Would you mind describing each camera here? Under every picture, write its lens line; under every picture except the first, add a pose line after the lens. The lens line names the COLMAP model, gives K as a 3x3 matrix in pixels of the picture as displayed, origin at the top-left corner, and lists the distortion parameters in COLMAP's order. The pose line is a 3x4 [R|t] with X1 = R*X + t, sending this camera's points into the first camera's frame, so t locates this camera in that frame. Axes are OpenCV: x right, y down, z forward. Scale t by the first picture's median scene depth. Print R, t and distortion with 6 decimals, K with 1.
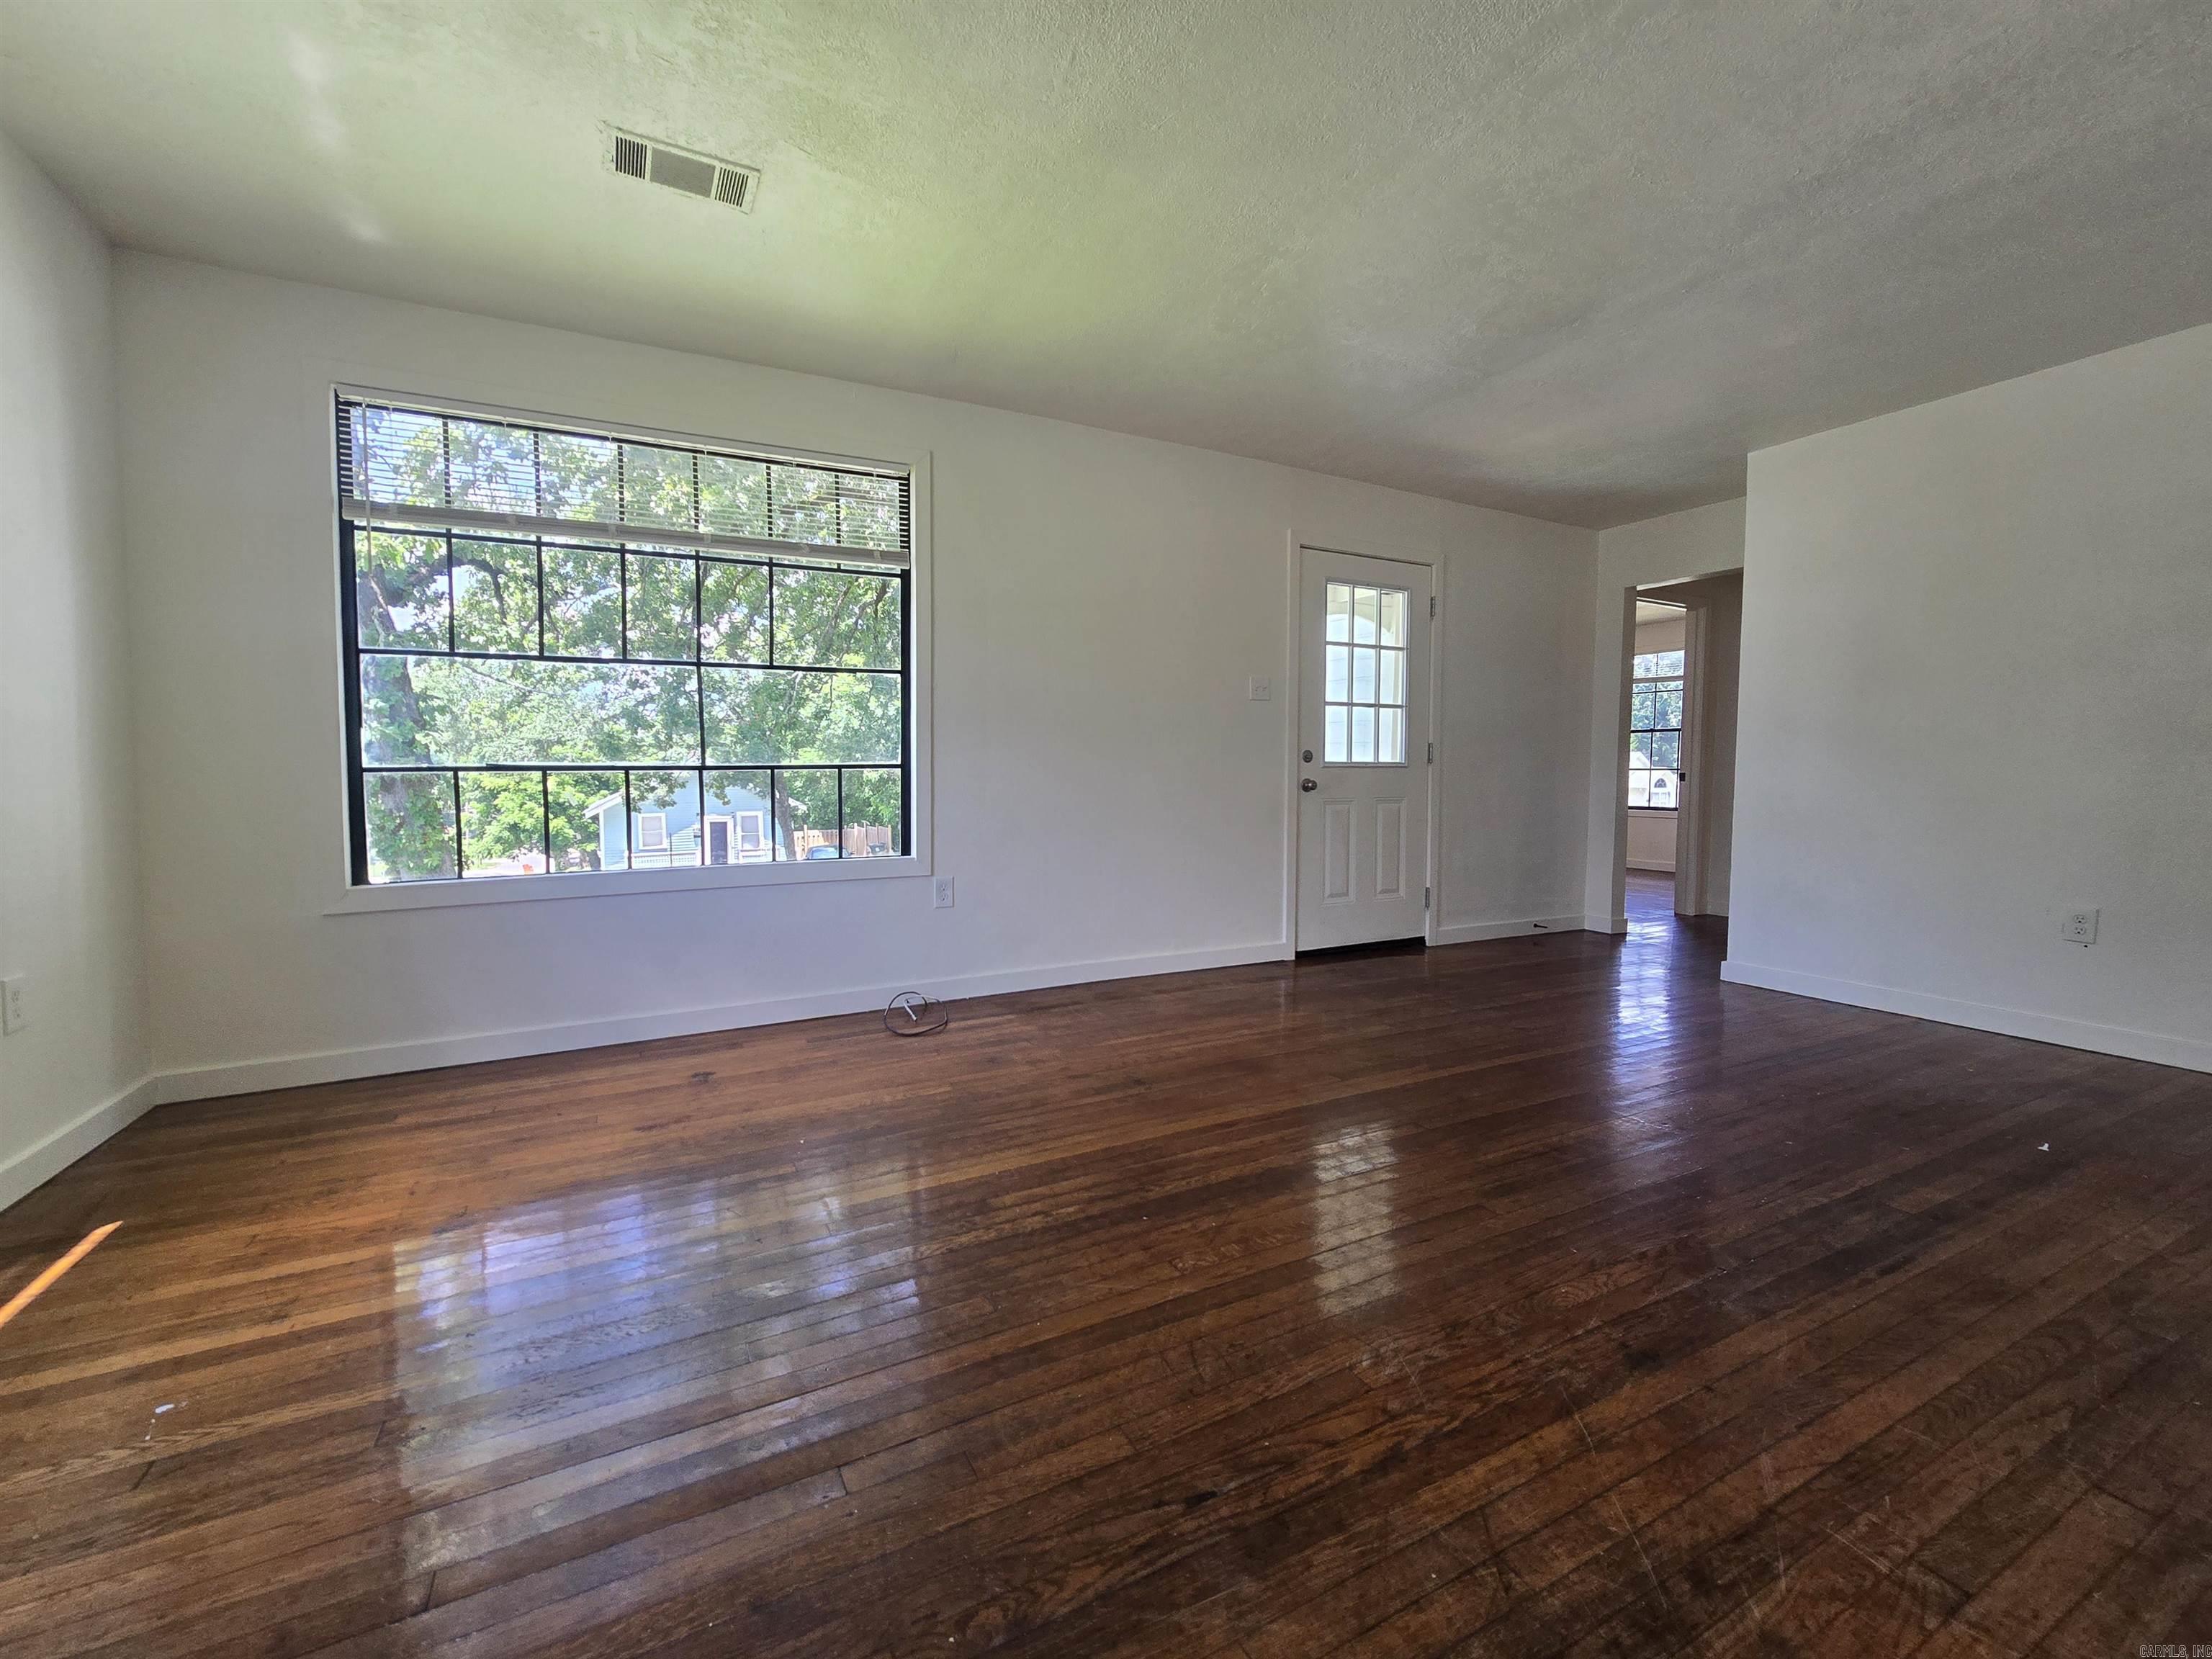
lens RADIAL K [[909.0, 0, 1111.8], [0, 909.0, 824.9], [0, 0, 1]] dist [-0.009249, 0.001411]
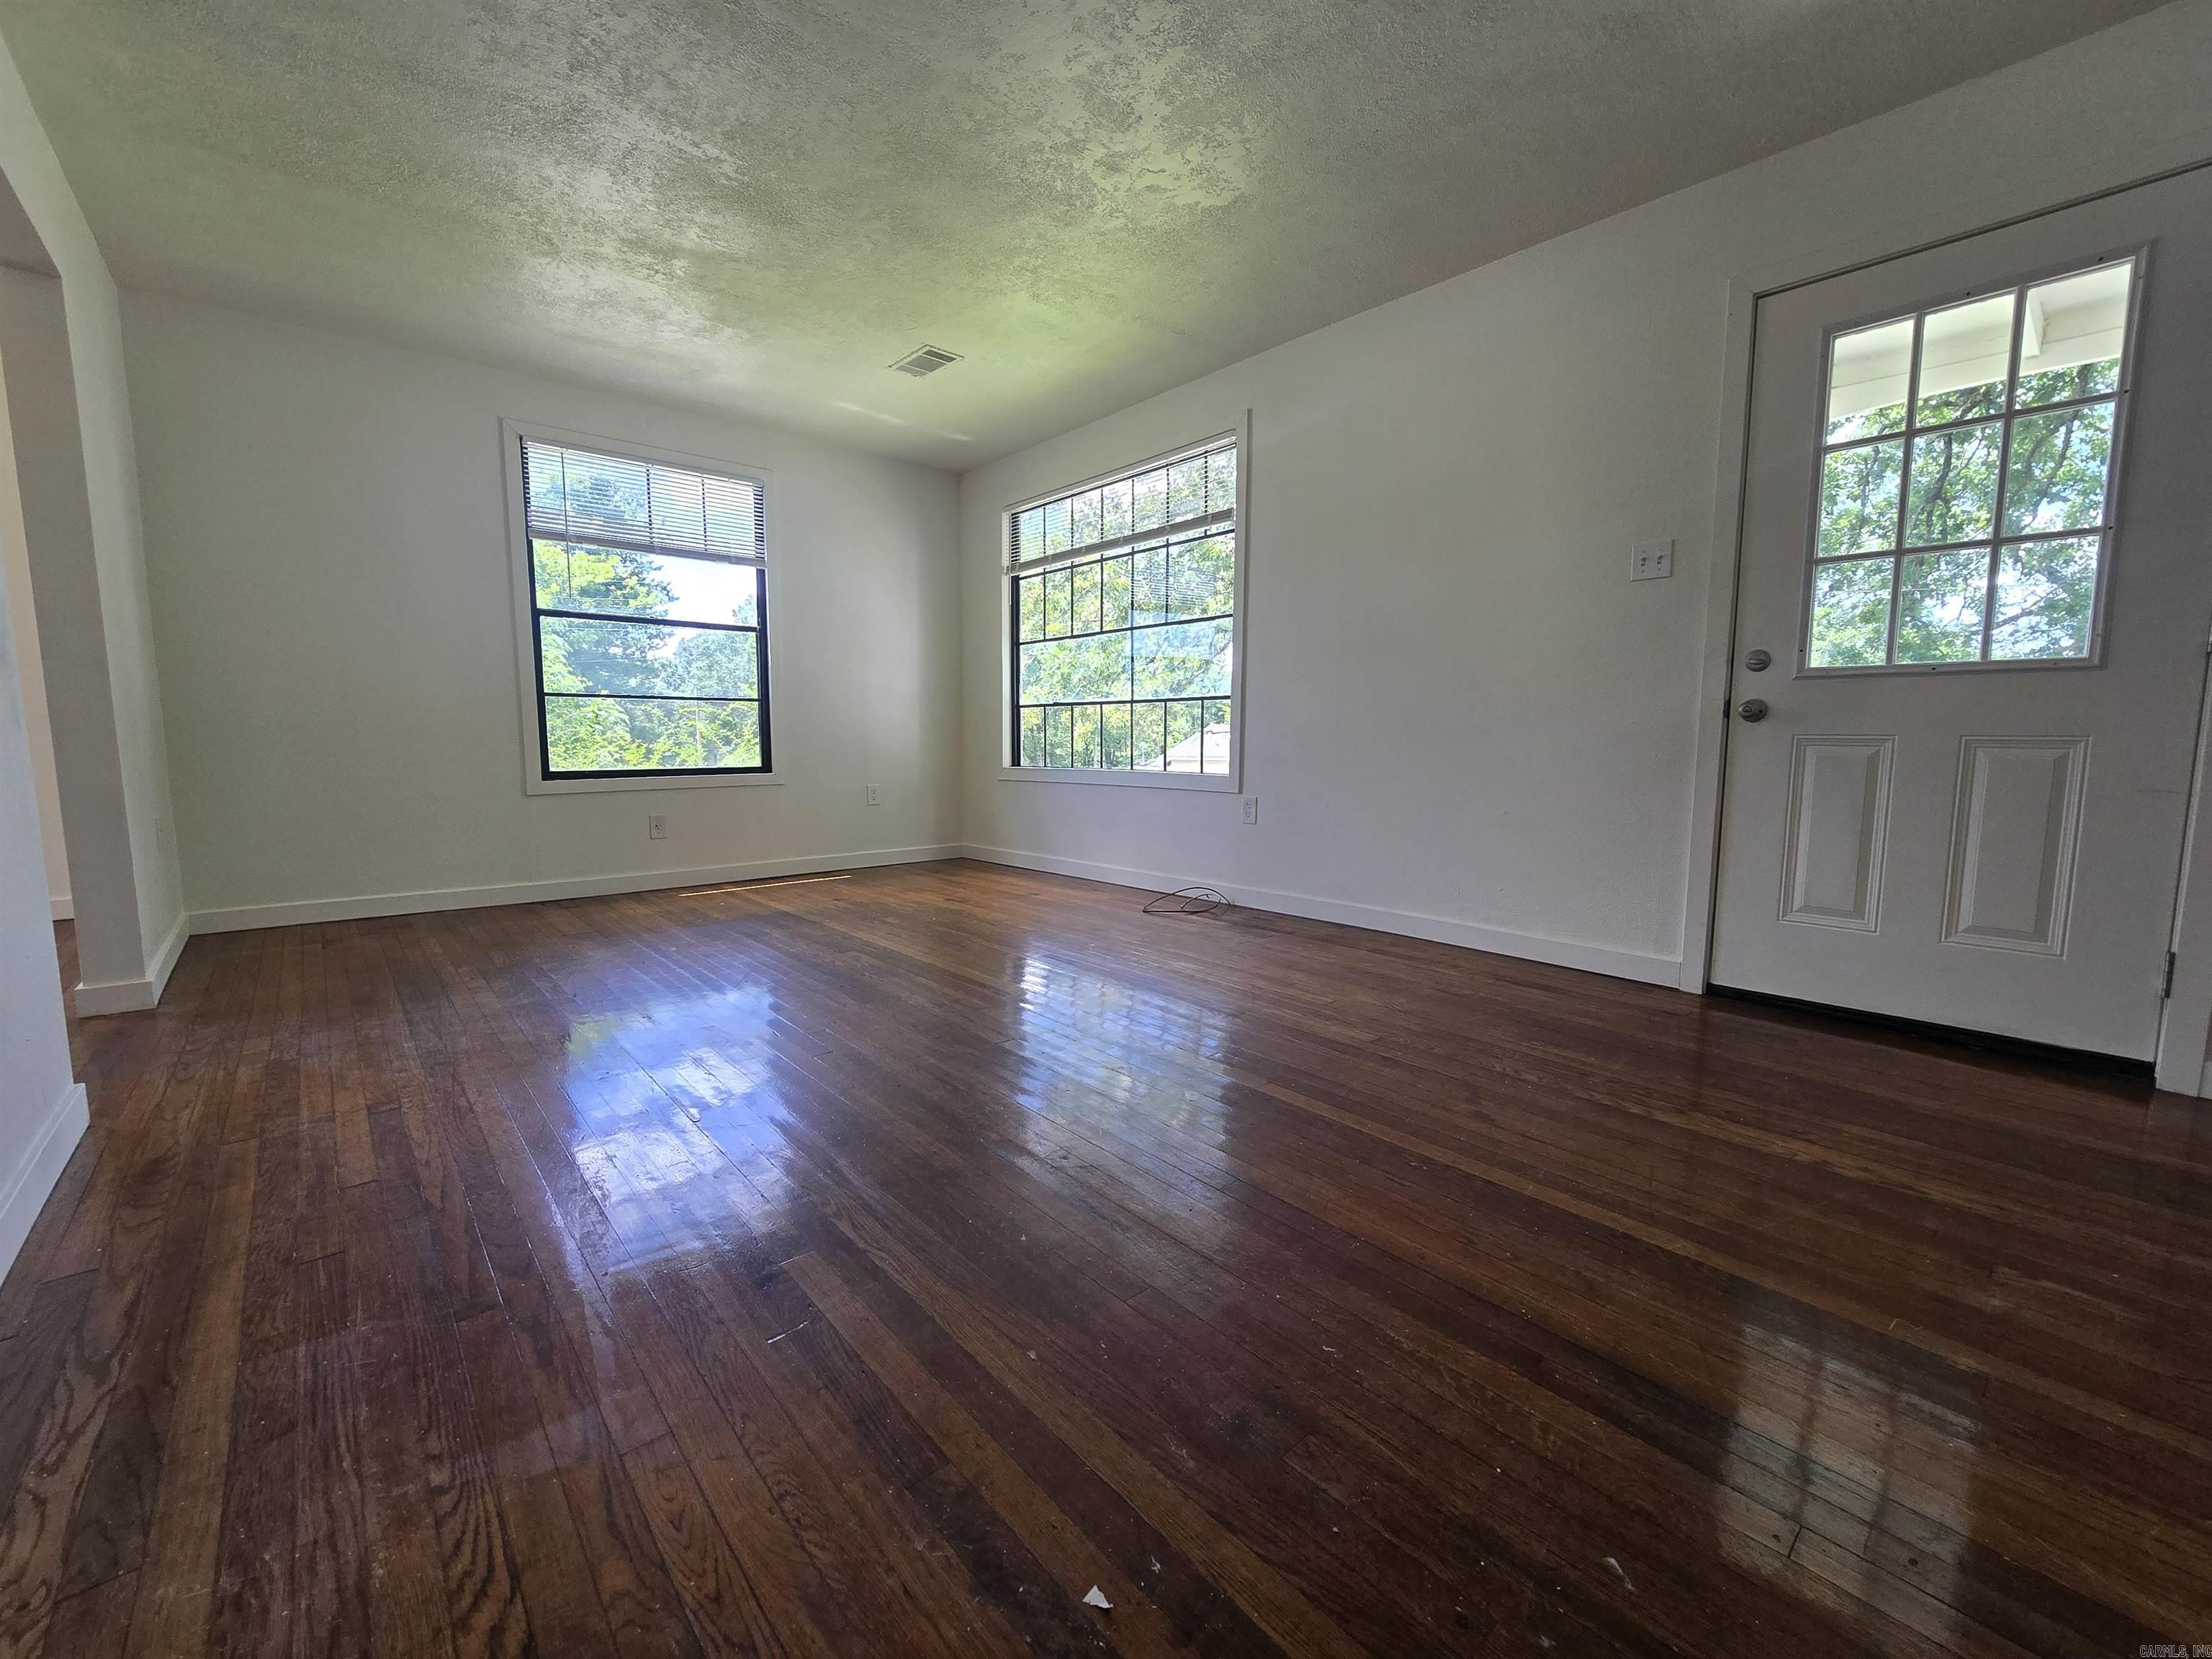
lens RADIAL K [[909.0, 0, 1097.7], [0, 909.0, 827.0], [0, 0, 1]] dist [-0.009249, 0.001411]
pose [[0.227177, 0.103879, -0.968297, 0.855284], [-0.058995, 0.993937, 0.092788, 0.002788], [0.972065, 0.036046, 0.231928, 0.564173]]
